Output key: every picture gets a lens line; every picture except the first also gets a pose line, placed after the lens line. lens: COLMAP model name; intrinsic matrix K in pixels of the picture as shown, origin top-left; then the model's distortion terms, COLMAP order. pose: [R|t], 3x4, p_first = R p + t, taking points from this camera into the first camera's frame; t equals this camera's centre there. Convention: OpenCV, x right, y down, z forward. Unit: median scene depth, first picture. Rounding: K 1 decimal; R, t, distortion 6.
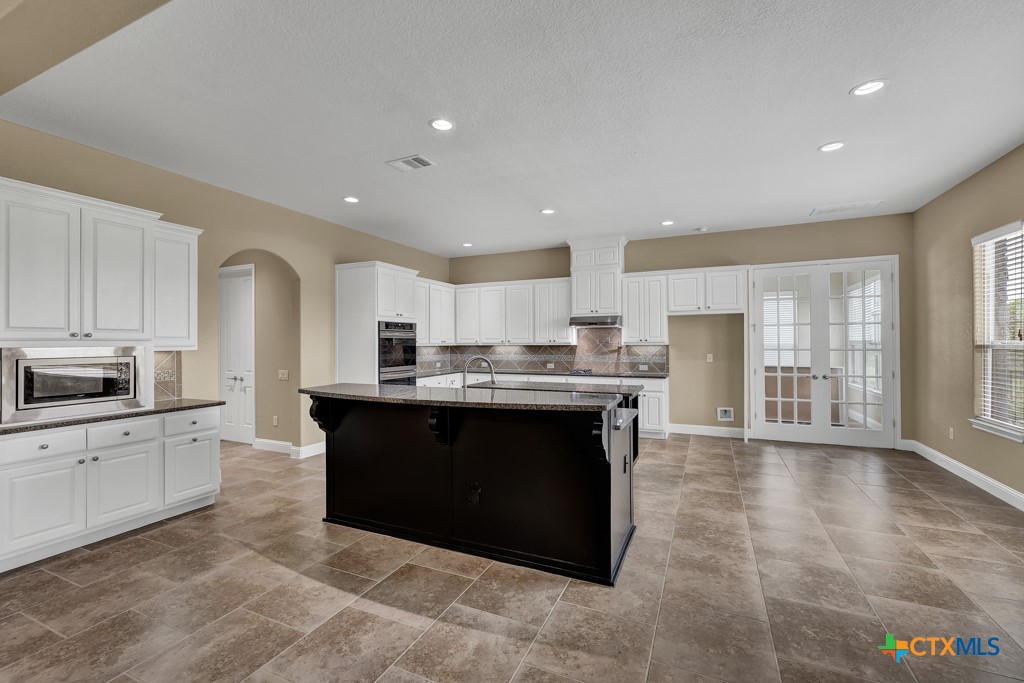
lens RADIAL K [[438.3, 0, 505.6], [0, 438.3, 342.5], [0, 0, 1]] dist [-0.000420, 0.001445]
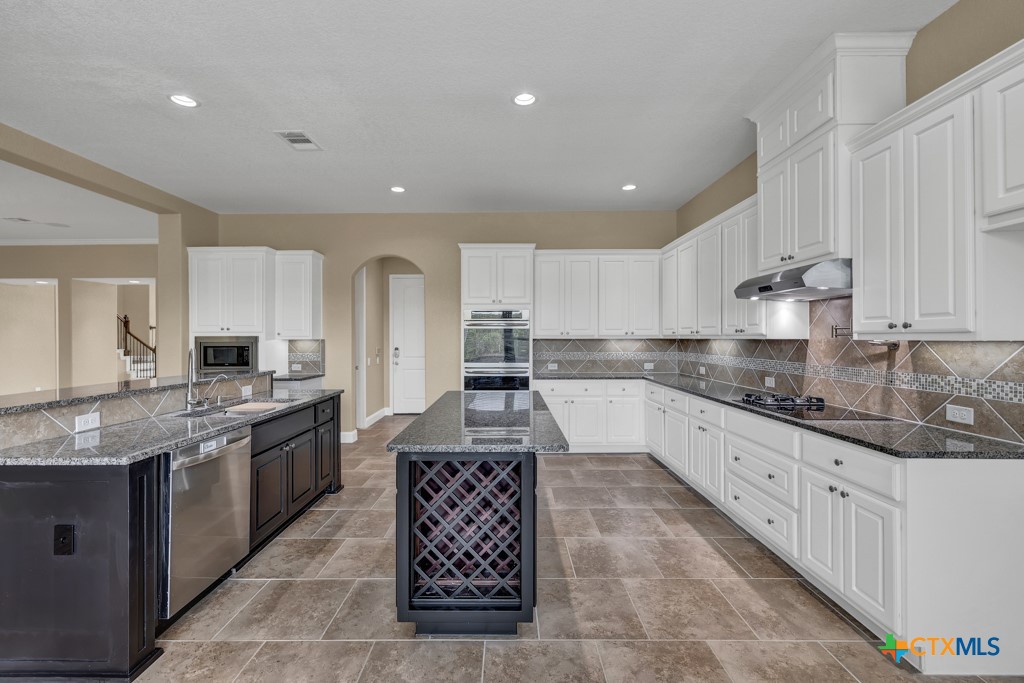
lens RADIAL K [[438.3, 0, 507.1], [0, 438.3, 336.2], [0, 0, 1]] dist [-0.000420, 0.001445]
pose [[0.411246, 0.002173, -0.911522, 0.454516], [-0.002491, 0.999996, 0.001260, 0.003010], [0.911521, 0.001753, 0.411250, 0.569945]]
